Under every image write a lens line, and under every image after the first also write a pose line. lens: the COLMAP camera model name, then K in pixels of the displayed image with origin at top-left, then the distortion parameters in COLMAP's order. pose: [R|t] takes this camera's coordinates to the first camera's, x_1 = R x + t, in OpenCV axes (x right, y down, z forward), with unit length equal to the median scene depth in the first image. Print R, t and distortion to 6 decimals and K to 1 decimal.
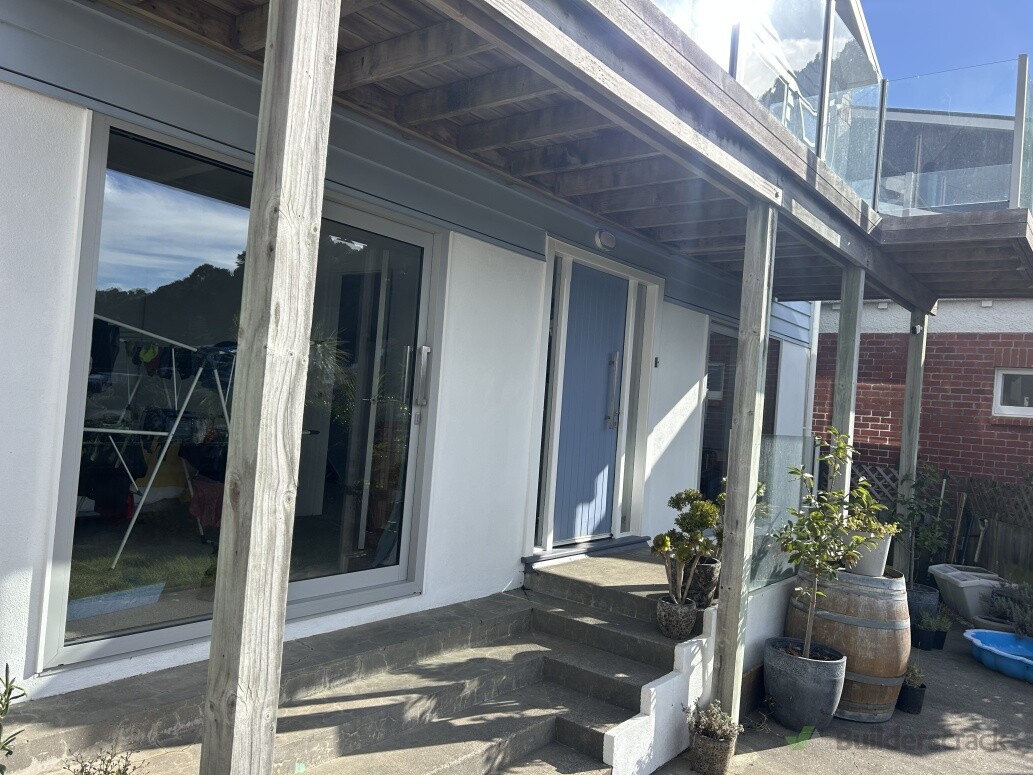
lens RADIAL K [[775.3, 0, 517.4], [0, 775.3, 387.1], [0, 0, 1]] dist [0.032793, -0.018904]
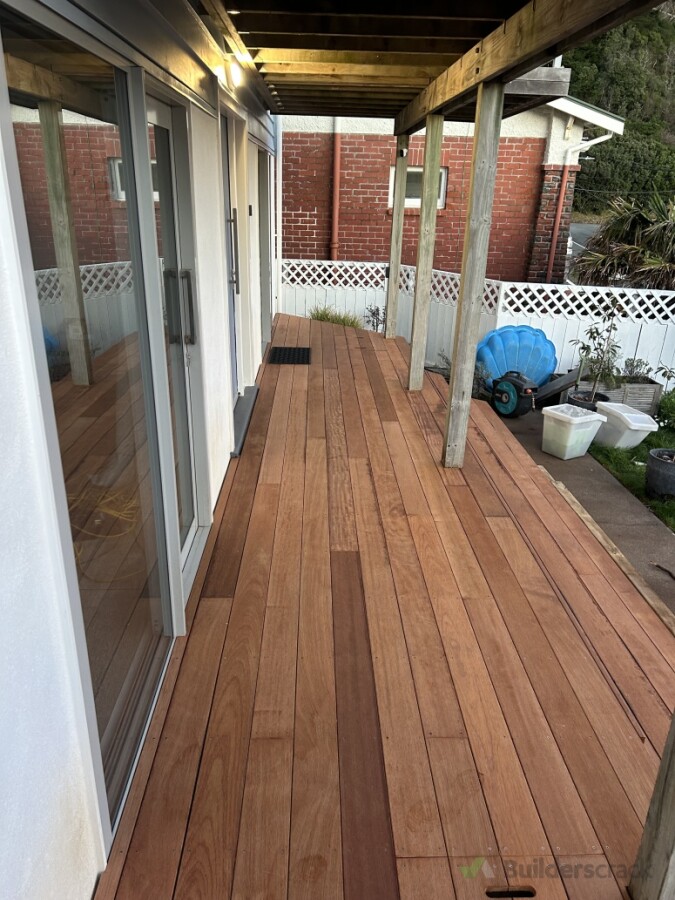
lens RADIAL K [[675.4, 0, 336.5], [0, 675.4, 452.6], [0, 0, 1]] dist [0.032793, -0.018904]
pose [[0.773106, -0.286667, 0.565799, -0.188047], [0.021245, 0.903242, 0.428606, -0.075014], [-0.633921, -0.319338, 0.704392, 0.149295]]
